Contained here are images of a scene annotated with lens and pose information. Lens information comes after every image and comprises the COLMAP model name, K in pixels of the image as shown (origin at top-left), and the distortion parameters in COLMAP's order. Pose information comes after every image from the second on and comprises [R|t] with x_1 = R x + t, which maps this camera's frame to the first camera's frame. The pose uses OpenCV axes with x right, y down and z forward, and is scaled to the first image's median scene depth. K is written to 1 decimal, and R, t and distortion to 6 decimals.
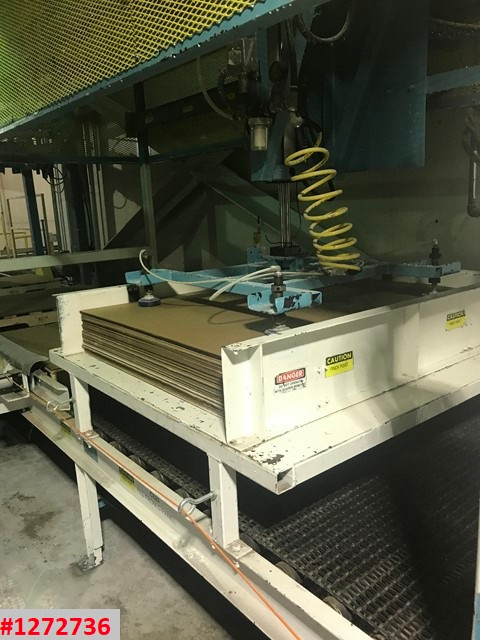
lens RADIAL K [[520.9, 0, 240.0], [0, 520.9, 320.0], [0, 0, 1]] dist [0.024946, -0.018077]
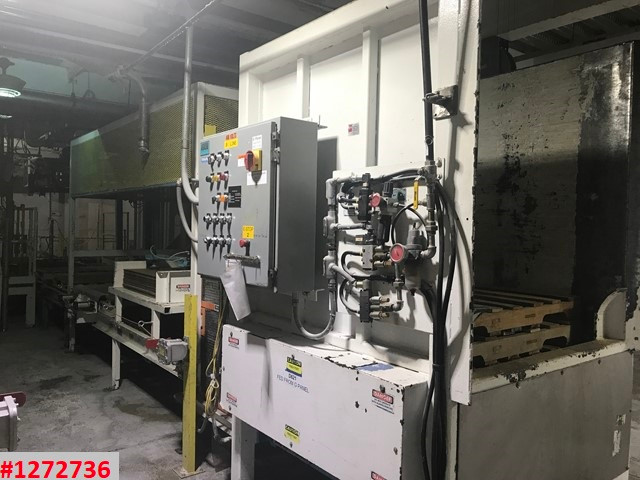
lens RADIAL K [[520.9, 0, 318.9], [0, 520.9, 236.1], [0, 0, 1]] dist [0.024946, -0.018077]
pose [[0.997232, 0.071609, -0.020016, 0.599996], [-0.074168, 0.977018, -0.199838, 0.239299], [0.005245, 0.200770, 0.979624, -1.322169]]
